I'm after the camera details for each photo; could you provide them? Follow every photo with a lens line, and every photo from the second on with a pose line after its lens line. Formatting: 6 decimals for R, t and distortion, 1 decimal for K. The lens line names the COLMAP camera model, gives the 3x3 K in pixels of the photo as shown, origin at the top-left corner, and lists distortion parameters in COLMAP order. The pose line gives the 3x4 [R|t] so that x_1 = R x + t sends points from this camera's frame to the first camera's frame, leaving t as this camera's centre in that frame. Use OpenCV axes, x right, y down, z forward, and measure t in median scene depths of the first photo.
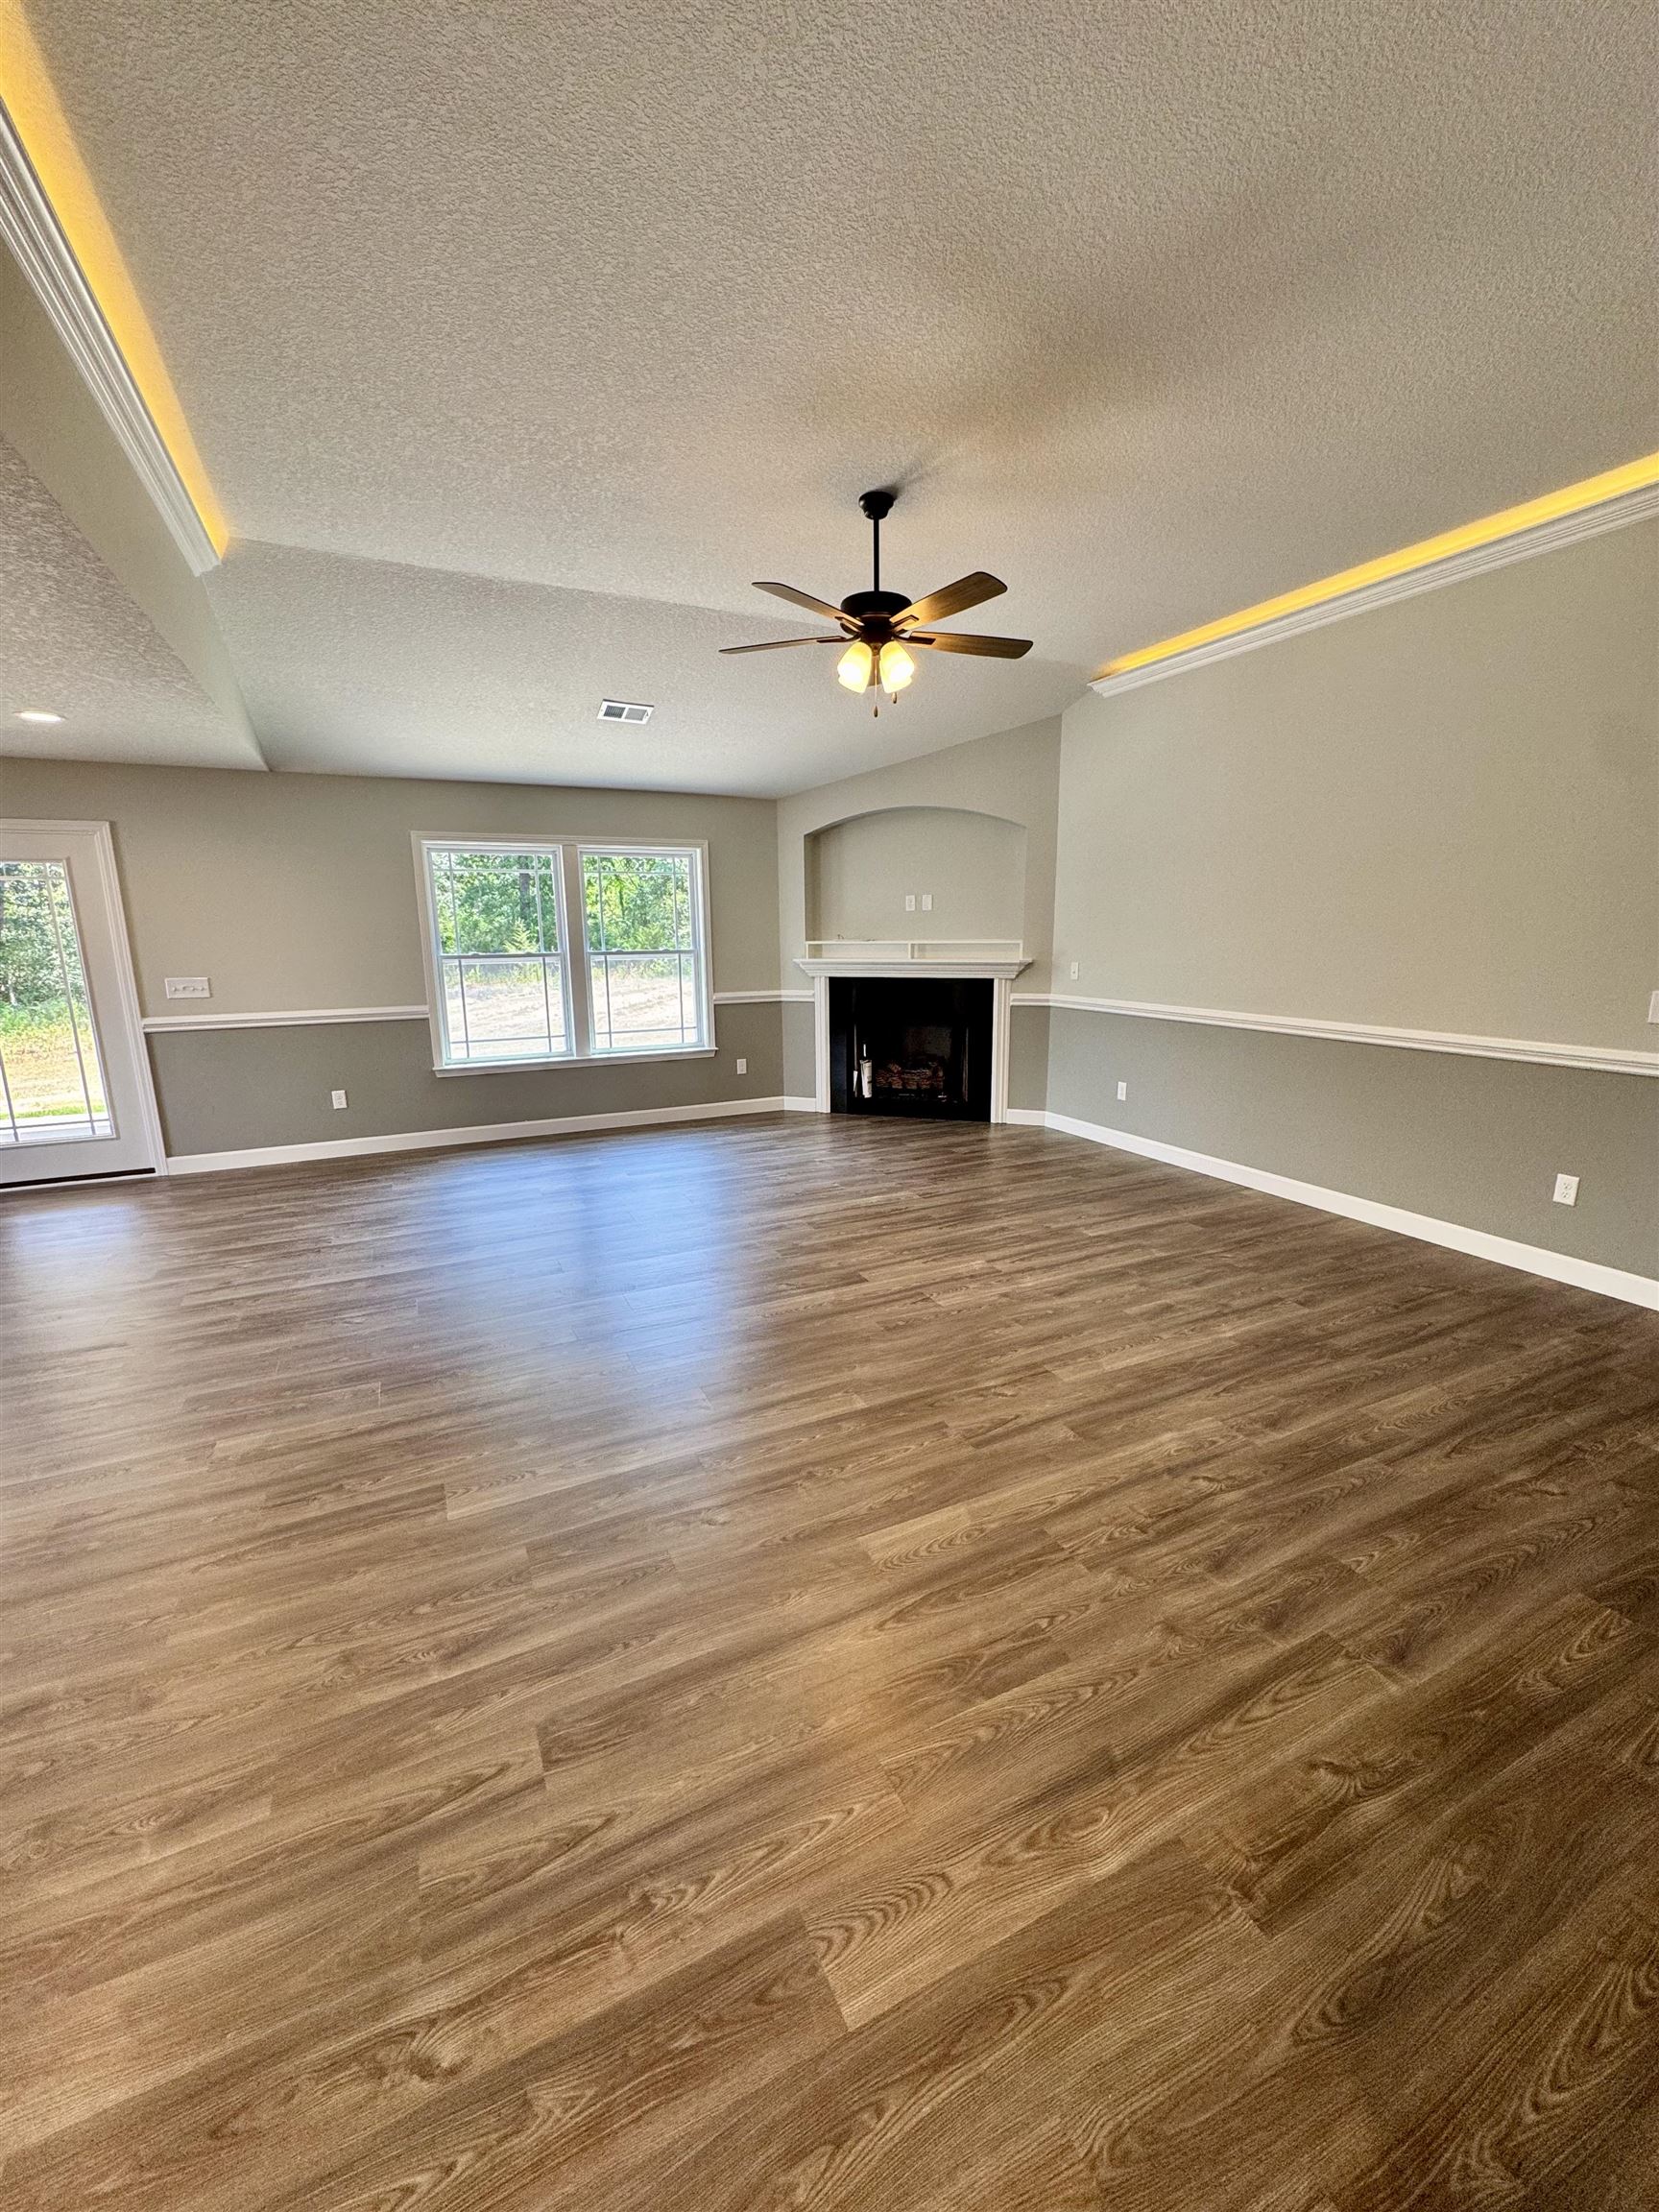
lens RADIAL K [[879.9, 0, 829.5], [0, 879.9, 1106.0], [0, 0, 1]] dist [0.000703, -0.000008]
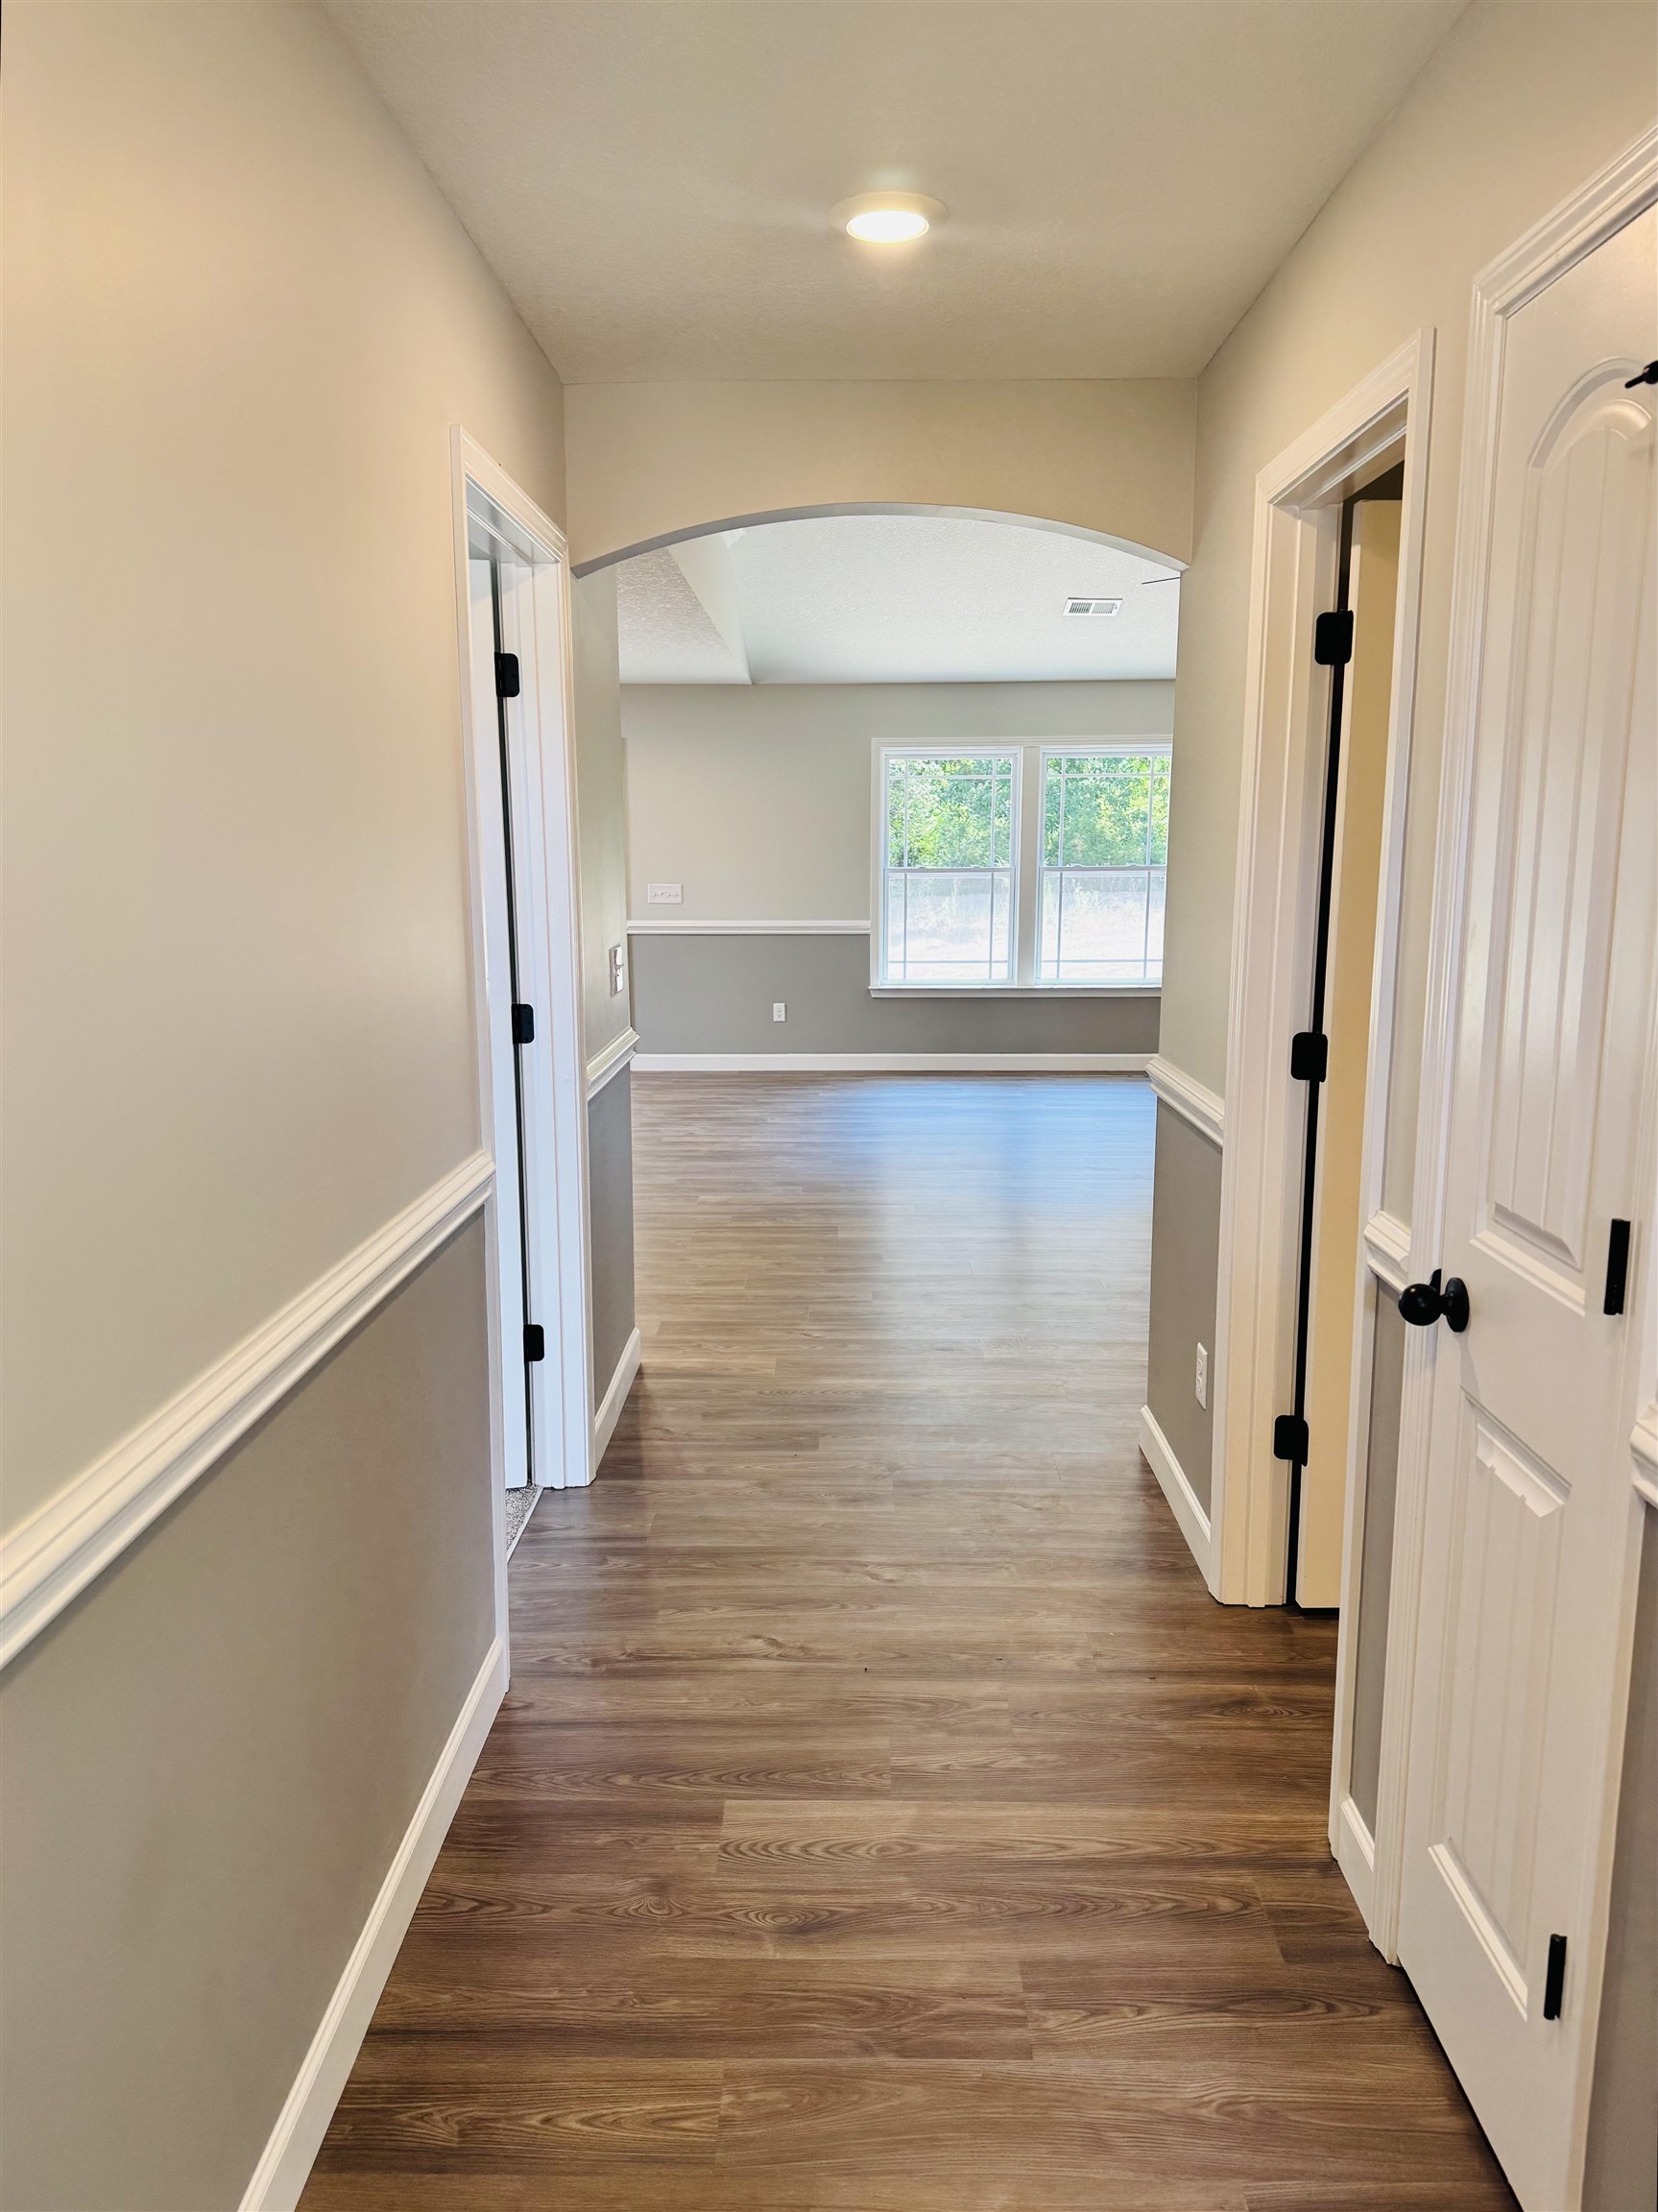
lens RADIAL K [[1540.7, 0, 829.0], [0, 1540.7, 1106.0], [0, 0, 1]] dist [0.172432, -0.000154]
pose [[0.894190, 0.086681, -0.439216, 0.256543], [-0.098858, 0.995090, -0.004878, 0.098308], [0.436637, 0.047782, 0.898368, -0.513882]]
